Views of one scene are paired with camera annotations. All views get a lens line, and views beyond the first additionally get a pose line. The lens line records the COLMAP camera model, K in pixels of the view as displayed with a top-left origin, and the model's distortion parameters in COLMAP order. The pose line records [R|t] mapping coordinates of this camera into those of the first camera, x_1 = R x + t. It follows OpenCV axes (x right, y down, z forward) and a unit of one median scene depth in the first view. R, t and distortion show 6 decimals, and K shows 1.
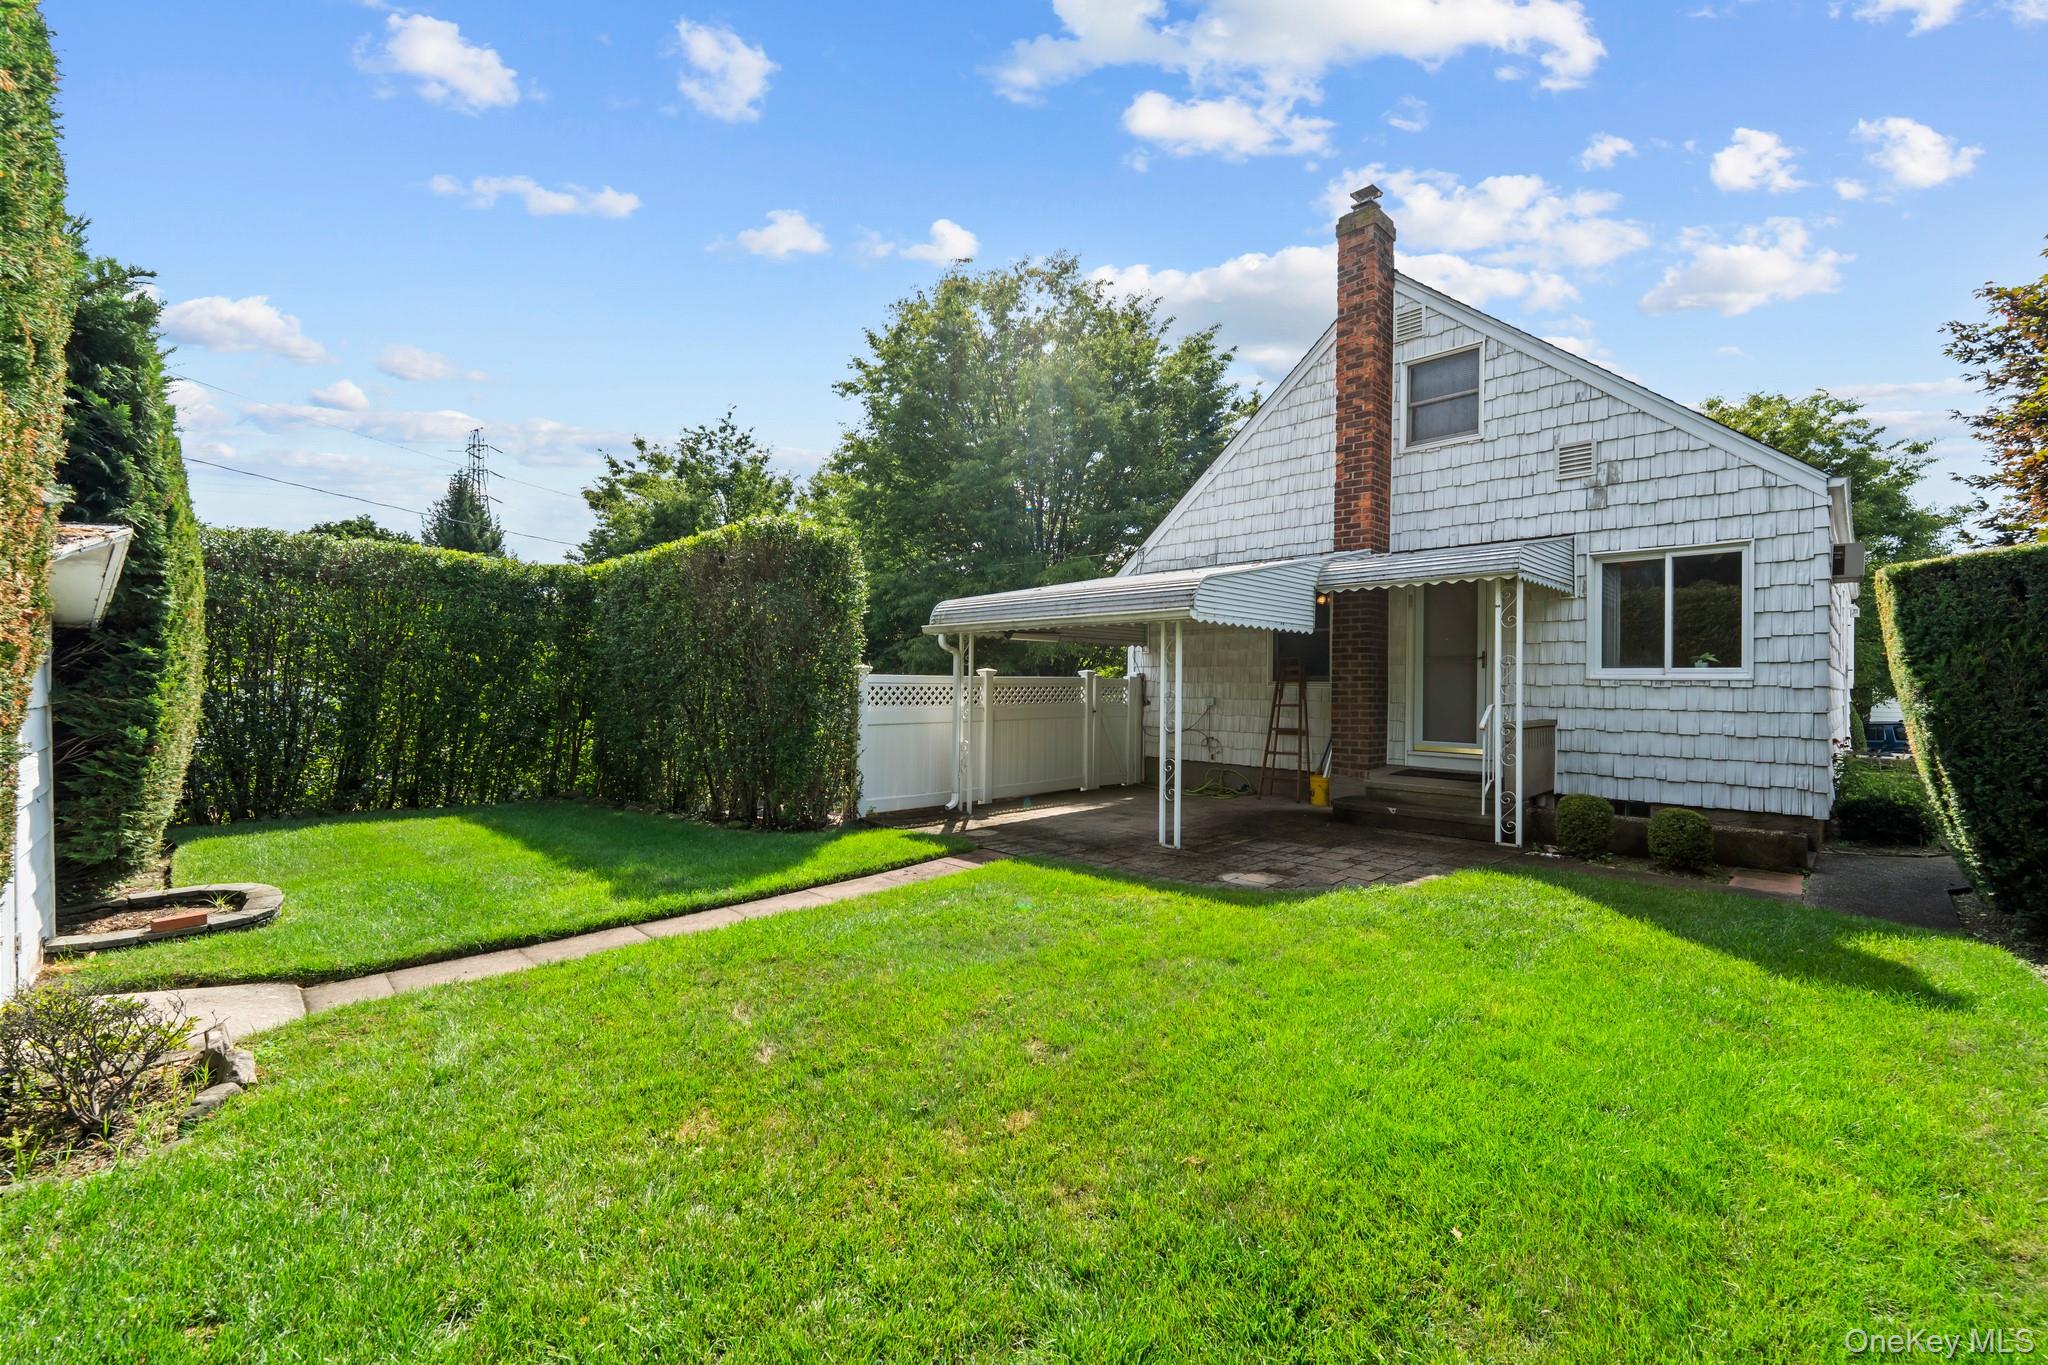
lens RADIAL K [[828.8, 0, 1034.6], [0, 828.8, 680.1], [0, 0, 1]] dist [-0.001073, -0.000076]
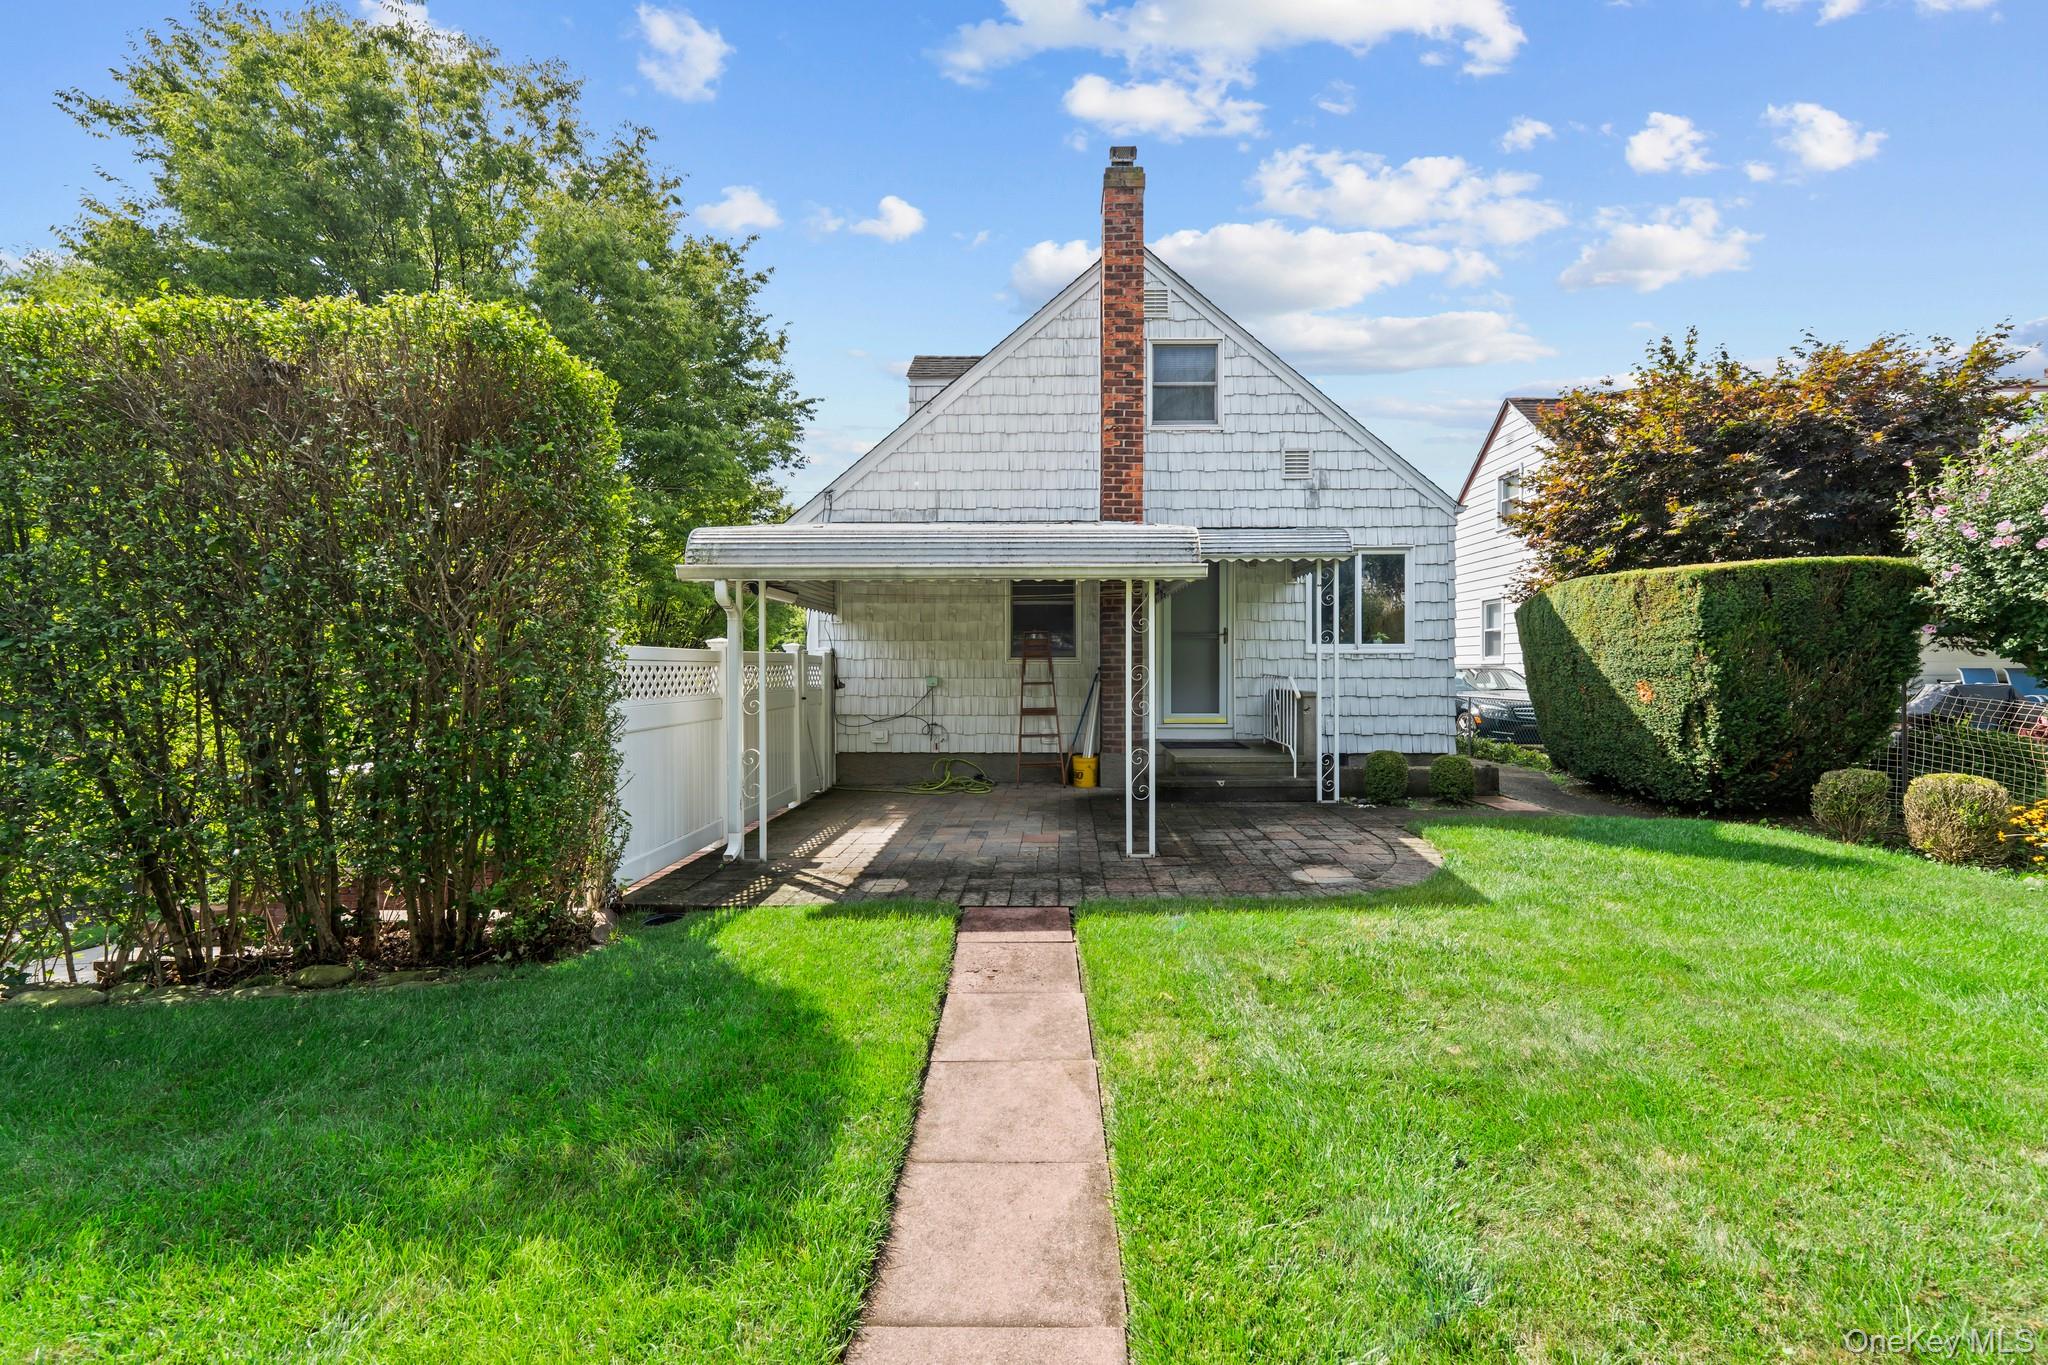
lens RADIAL K [[828.8, 0, 1028.7], [0, 828.8, 677.0], [0, 0, 1]] dist [-0.001073, -0.000076]
pose [[0.710297, -0.019550, 0.703630, -0.389943], [0.006527, 0.999754, 0.021189, 0.004566], [-0.703872, -0.010457, 0.710250, 0.397856]]
